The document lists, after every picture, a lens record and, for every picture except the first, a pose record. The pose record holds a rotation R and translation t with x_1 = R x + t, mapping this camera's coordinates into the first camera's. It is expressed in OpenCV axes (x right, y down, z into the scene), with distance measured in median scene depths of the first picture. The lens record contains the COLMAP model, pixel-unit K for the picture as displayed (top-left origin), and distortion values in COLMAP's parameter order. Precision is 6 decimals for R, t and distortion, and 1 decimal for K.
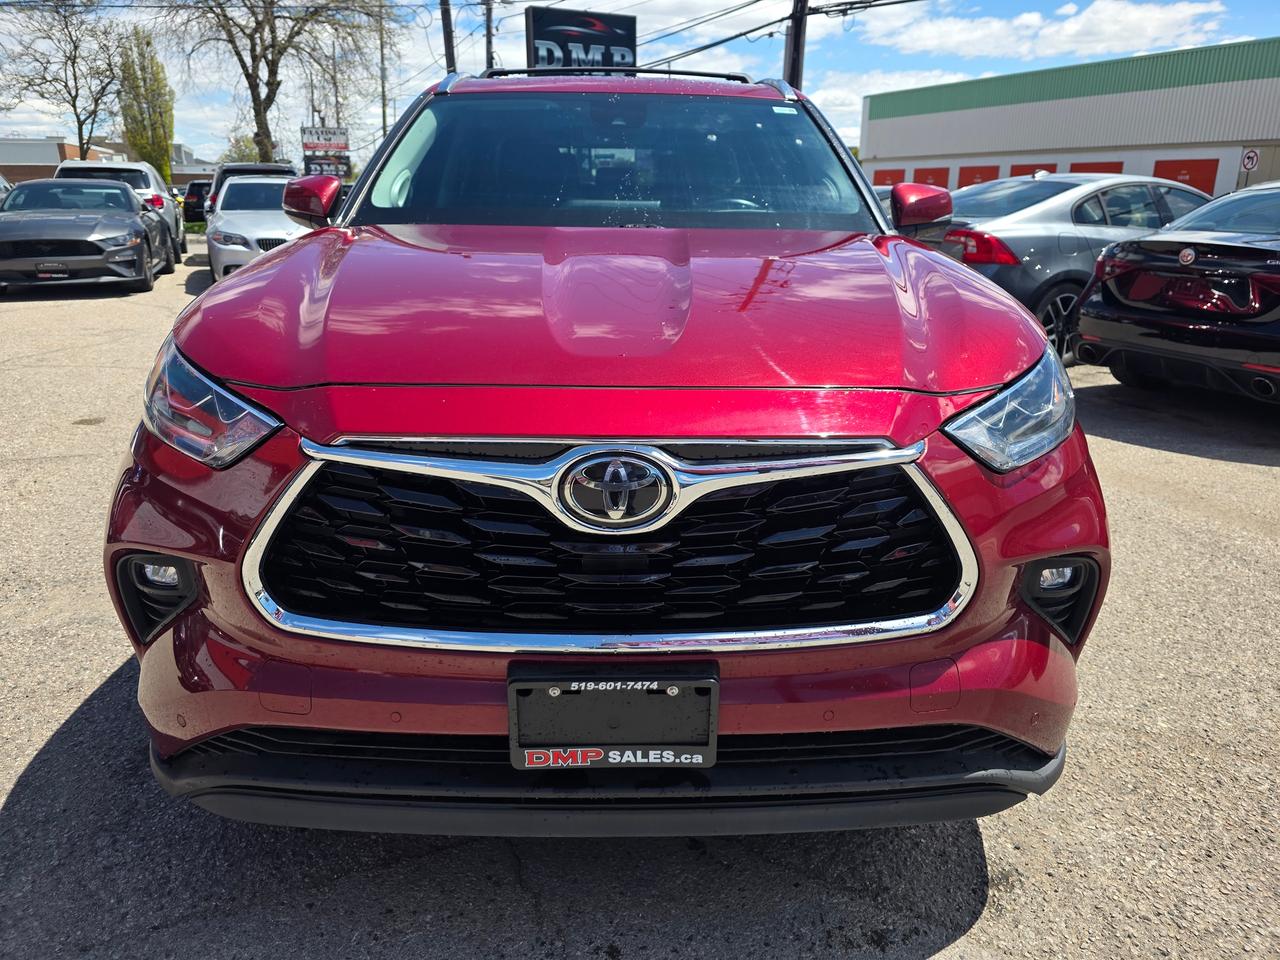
lens RADIAL K [[878.8, 0, 635.7], [0, 878.8, 471.4], [0, 0, 1]] dist [0.047367, -0.046217]
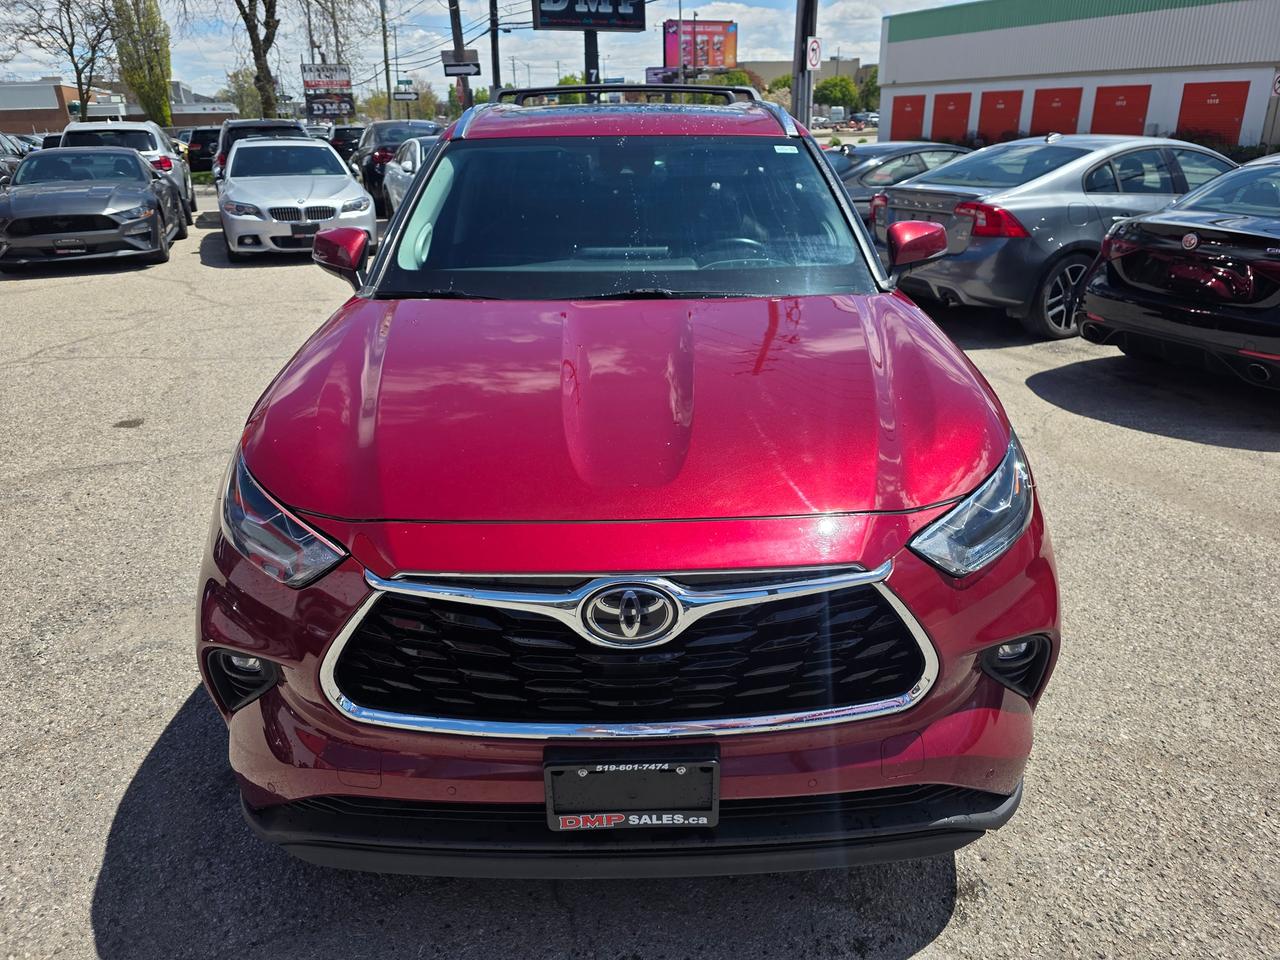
lens RADIAL K [[878.8, 0, 641.0], [0, 878.8, 484.9], [0, 0, 1]] dist [0.047367, -0.046217]
pose [[0.999714, -0.018821, -0.014729, 0.008196], [0.020025, 0.996060, 0.086396, -0.158795], [0.013045, -0.086666, 0.996152, -0.107568]]
